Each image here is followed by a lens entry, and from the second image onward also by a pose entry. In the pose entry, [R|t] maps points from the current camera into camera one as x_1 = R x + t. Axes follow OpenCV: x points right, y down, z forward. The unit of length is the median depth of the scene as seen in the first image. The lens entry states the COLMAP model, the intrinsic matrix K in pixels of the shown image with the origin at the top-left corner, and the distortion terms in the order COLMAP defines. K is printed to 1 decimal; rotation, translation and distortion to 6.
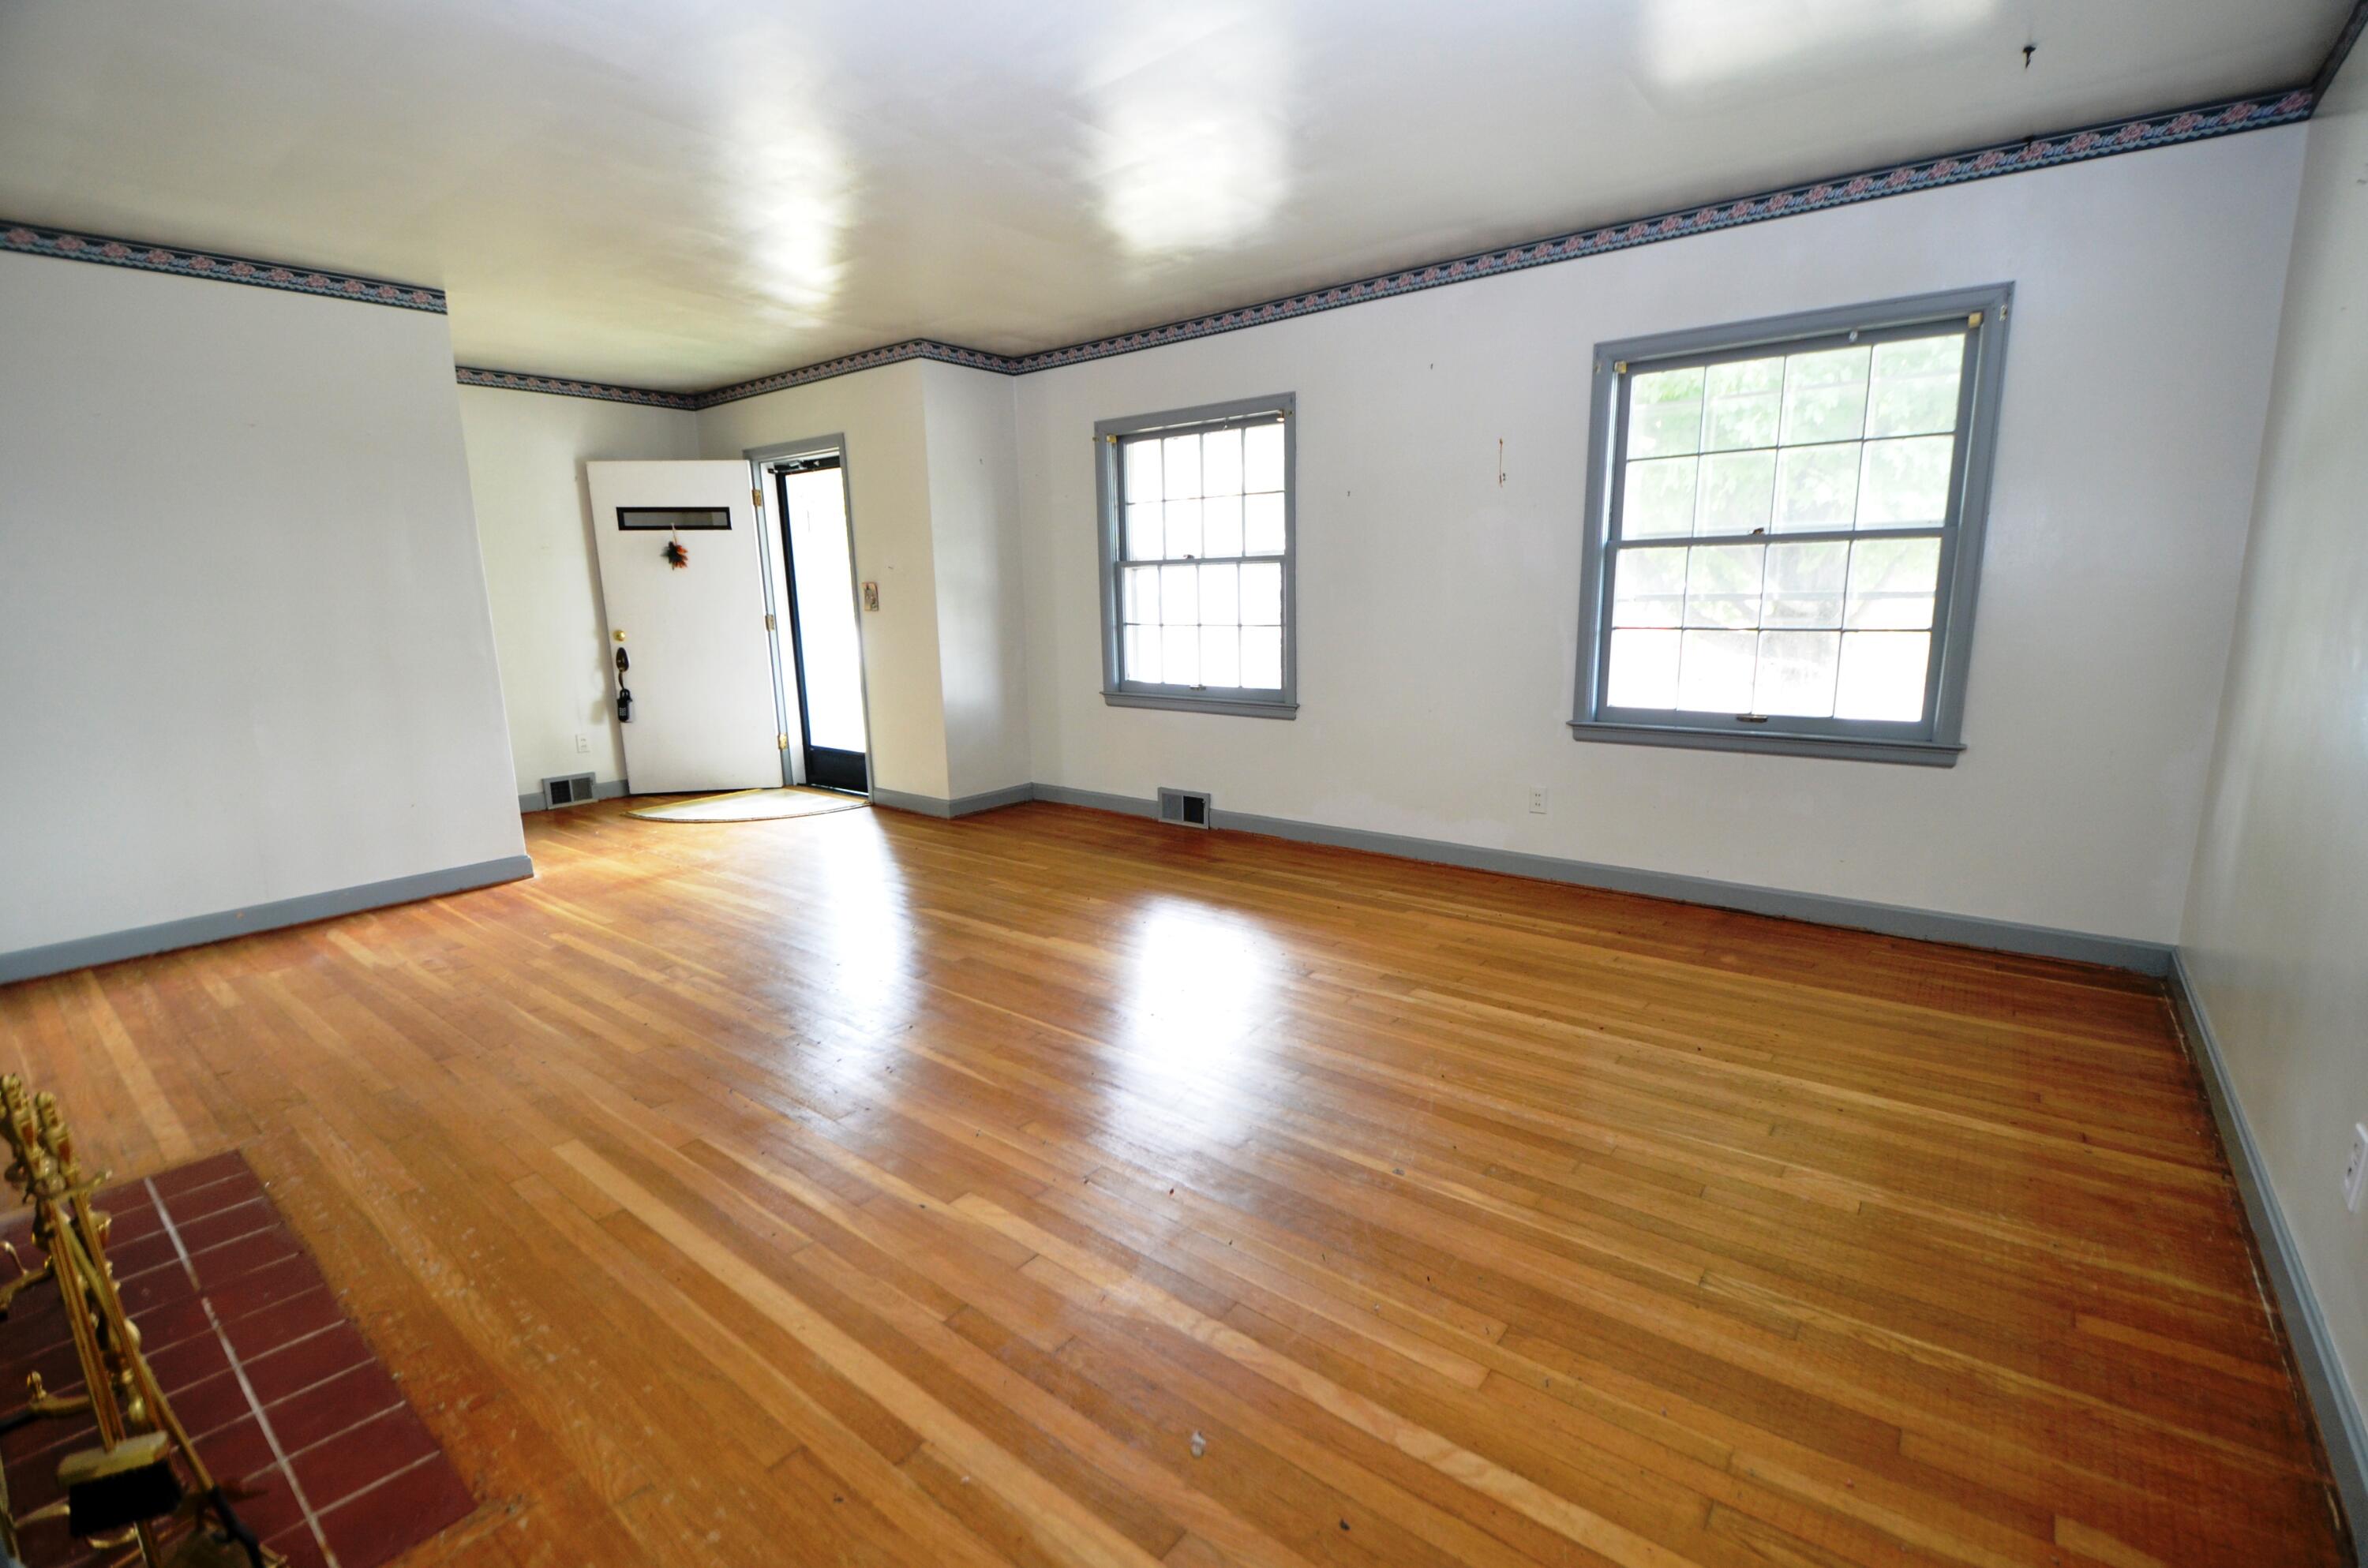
lens RADIAL K [[1031.1, 0, 1186.2], [0, 1031.1, 787.0], [0, 0, 1]] dist [0.005803, -0.013900]
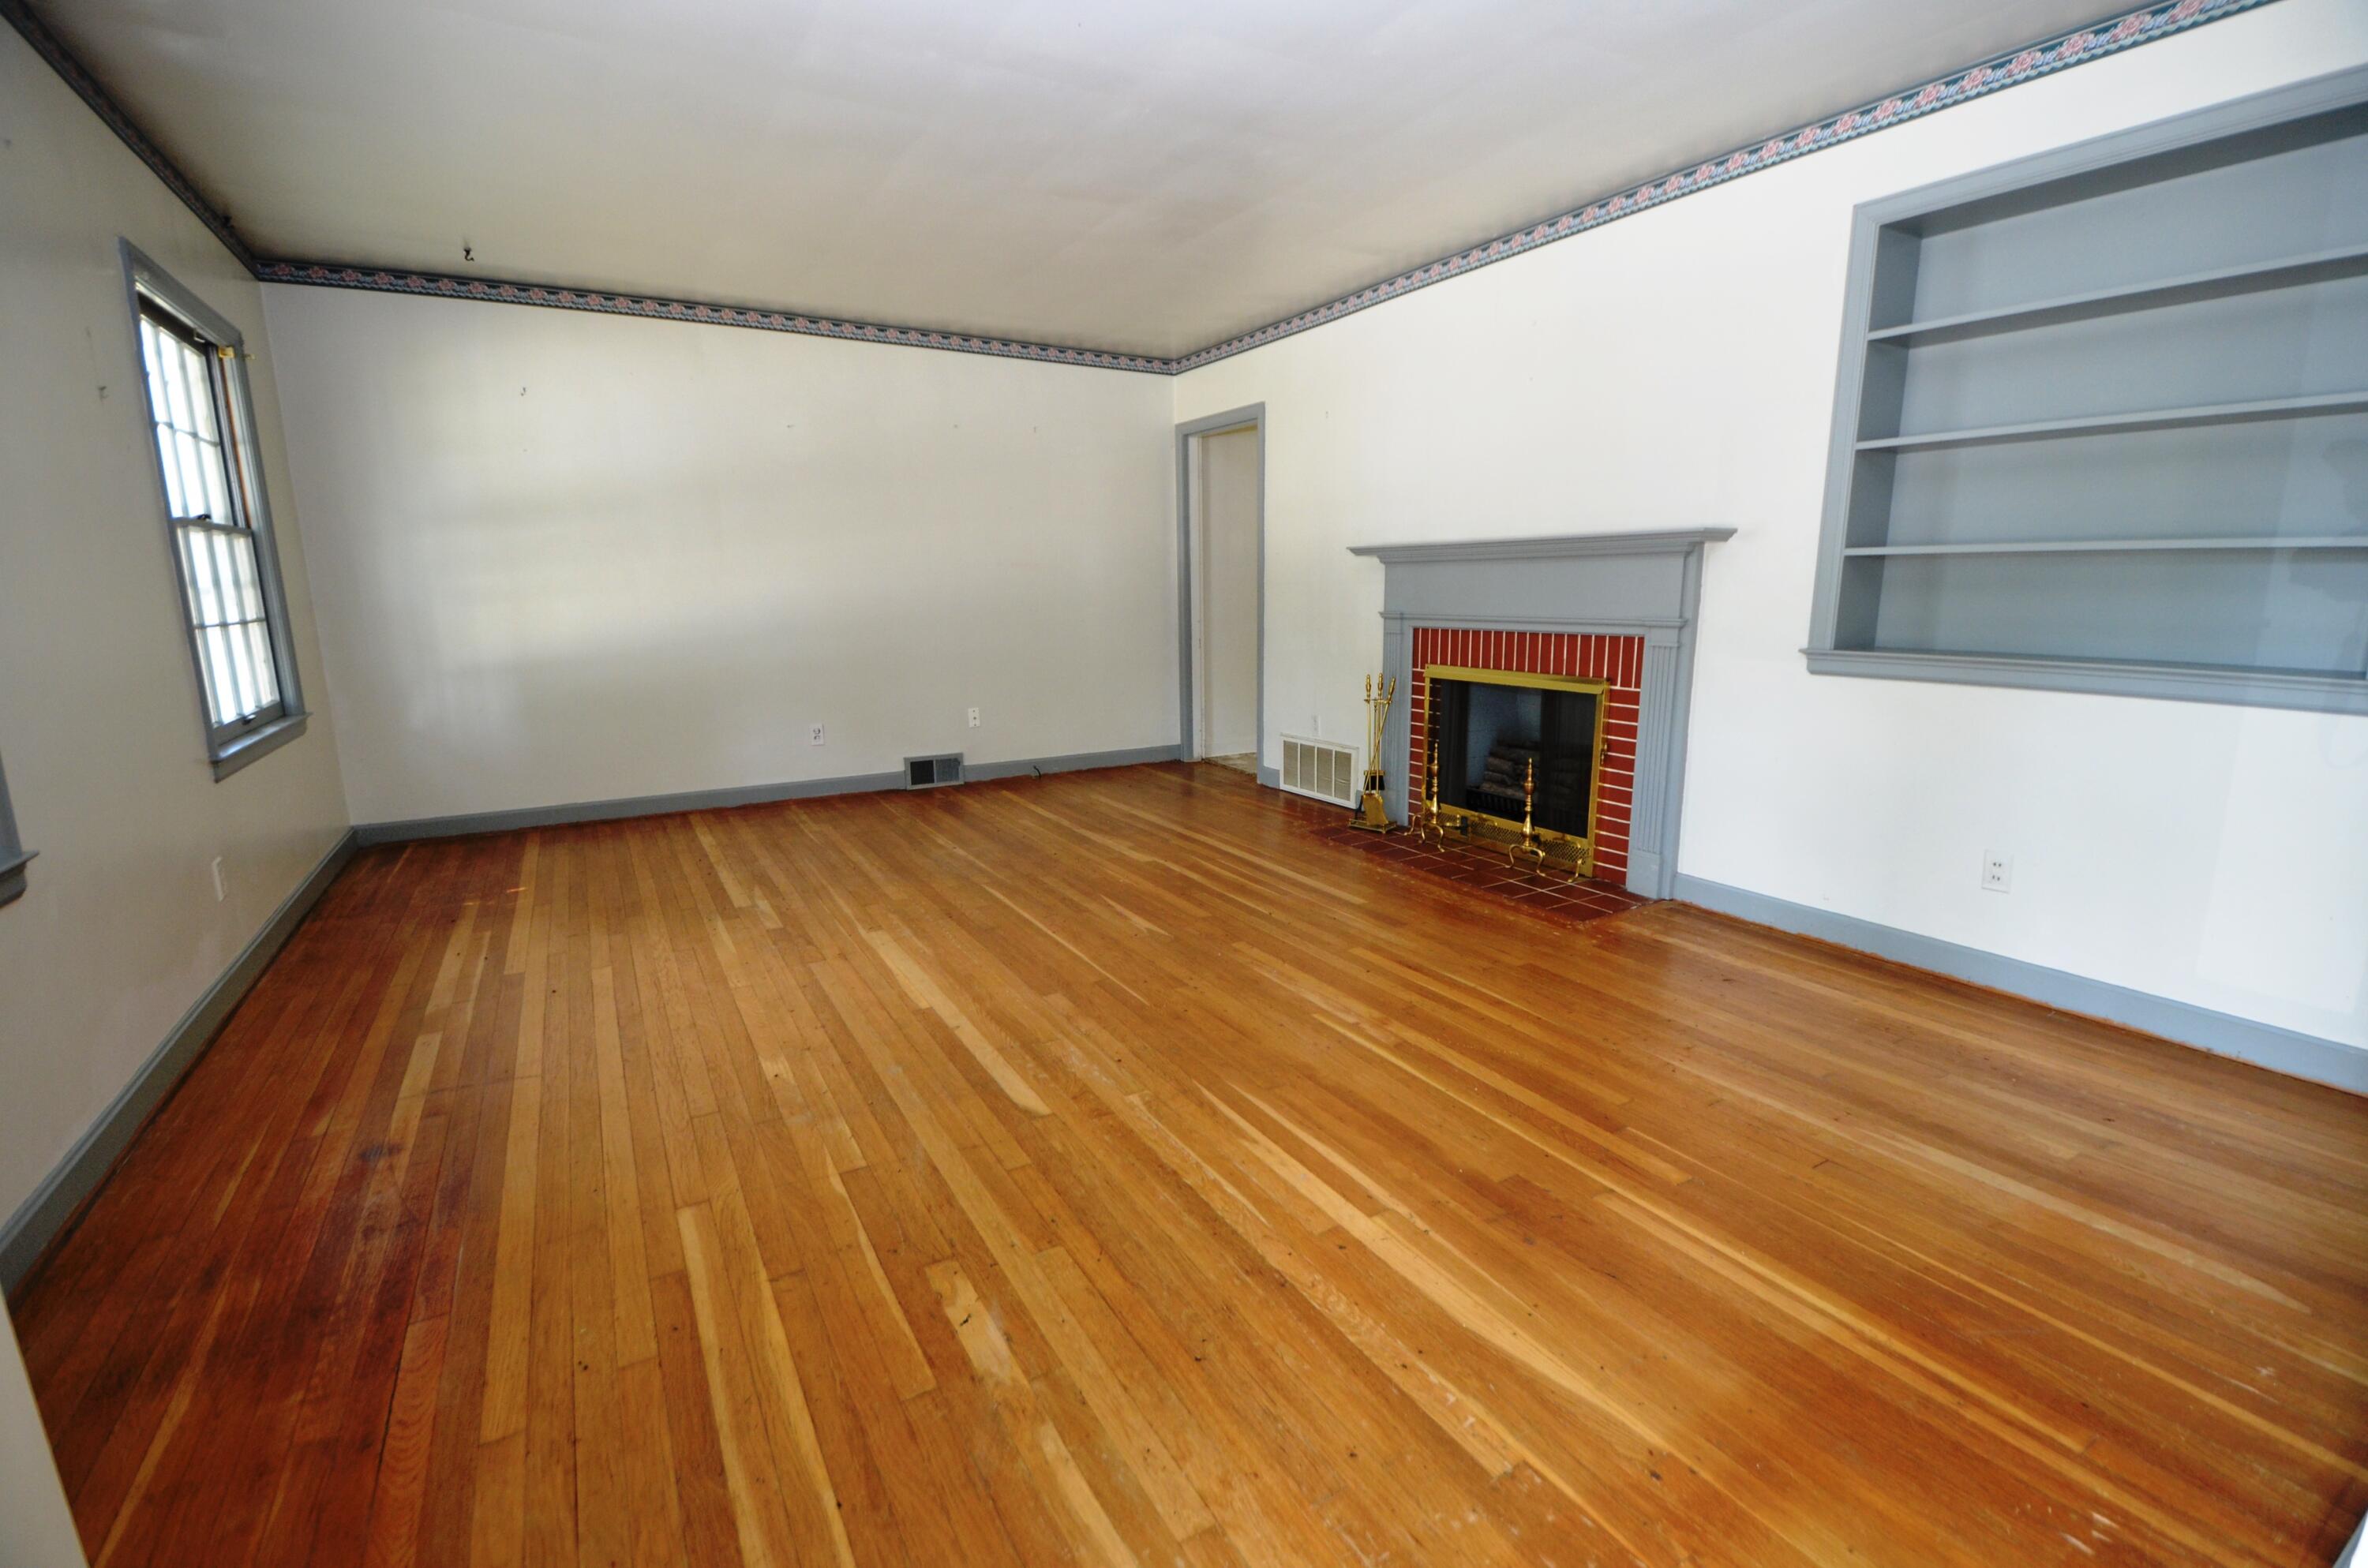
lens RADIAL K [[1031.1, 0, 1190.4], [0, 1031.1, 792.5], [0, 0, 1]] dist [0.005803, -0.013900]
pose [[-0.932195, -0.047447, 0.358834, -0.701713], [0.092171, 0.927573, 0.362095, -0.316679], [-0.350026, 0.370617, -0.860305, 1.833230]]
